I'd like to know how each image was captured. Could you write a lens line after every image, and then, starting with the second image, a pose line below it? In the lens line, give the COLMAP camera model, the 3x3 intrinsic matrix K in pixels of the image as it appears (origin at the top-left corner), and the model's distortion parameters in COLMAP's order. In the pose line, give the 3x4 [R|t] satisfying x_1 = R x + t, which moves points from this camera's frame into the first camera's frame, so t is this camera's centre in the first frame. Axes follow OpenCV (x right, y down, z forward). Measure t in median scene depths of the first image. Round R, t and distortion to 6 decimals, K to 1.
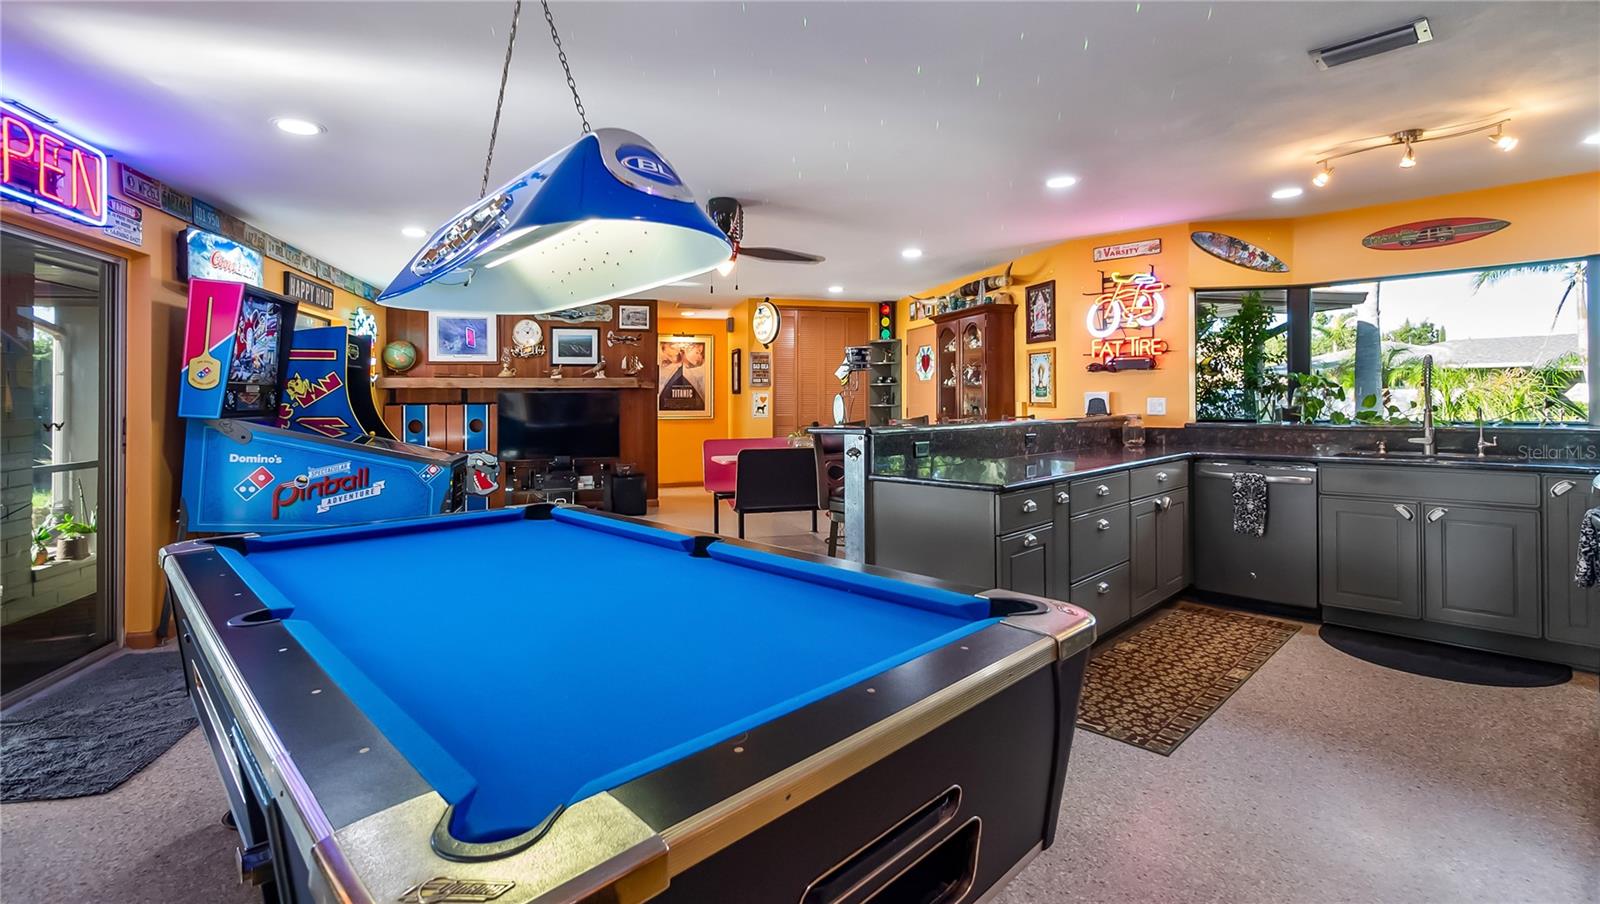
lens RADIAL K [[721.0, 0, 792.5], [0, 721.0, 395.8], [0, 0, 1]] dist [-0.002055, -0.000058]
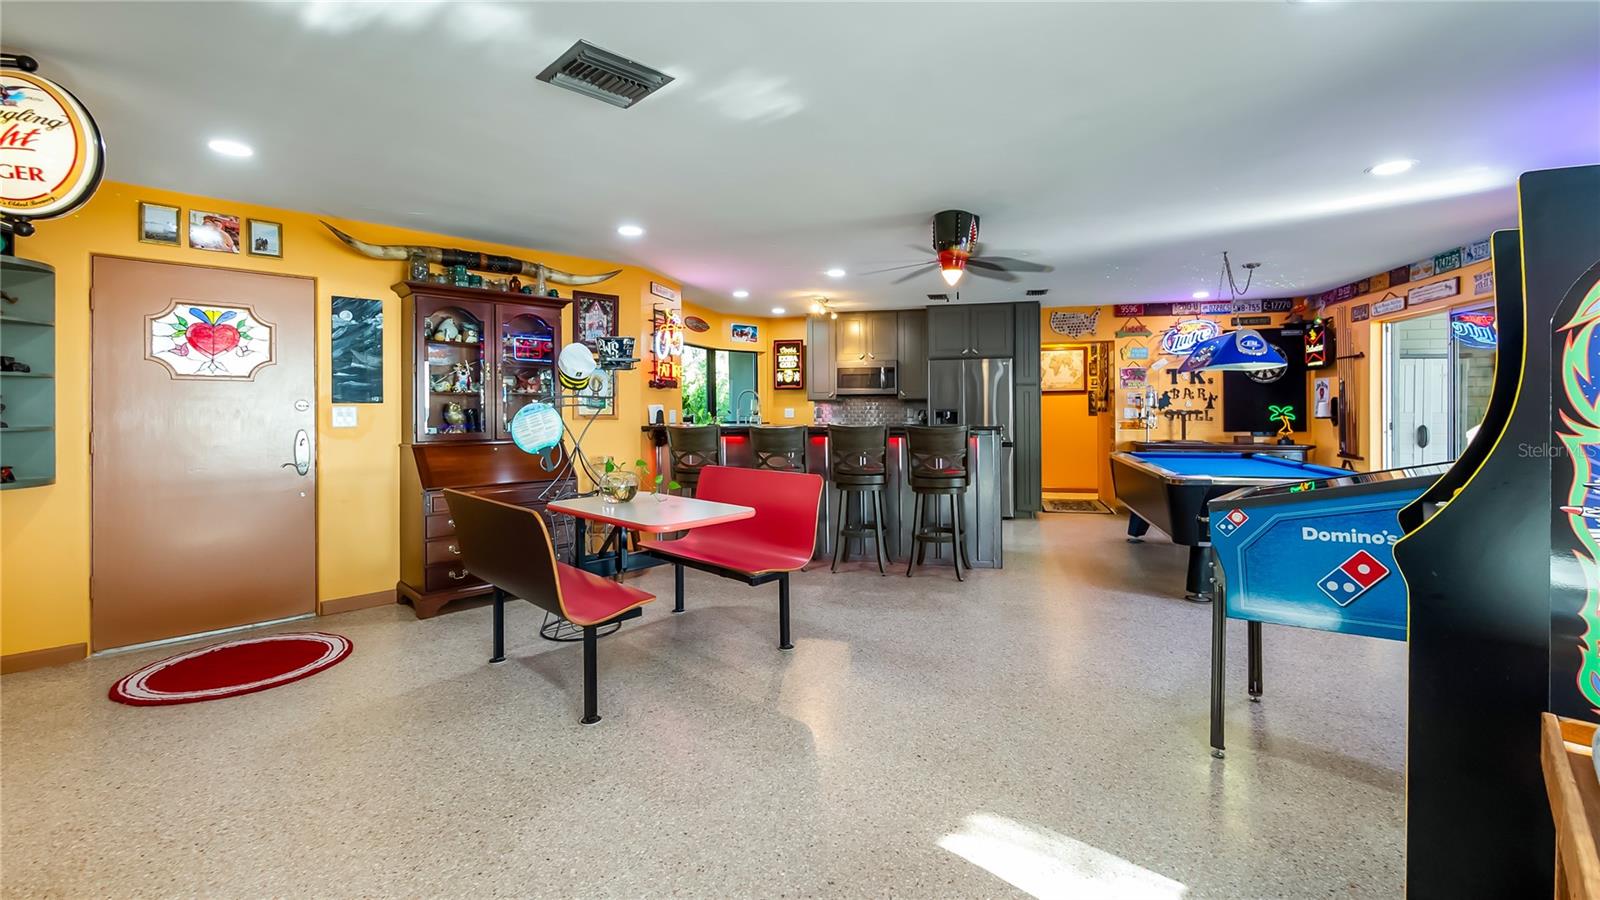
lens RADIAL K [[662.7, 0, 823.6], [0, 662.7, 405.9], [0, 0, 1]] dist [-0.003217, -0.000029]
pose [[-0.510264, 0.011411, 0.859942, -0.657917], [0.001734, 0.999924, -0.012240, 0.010374], [-0.860016, -0.004755, -0.510245, 1.336342]]
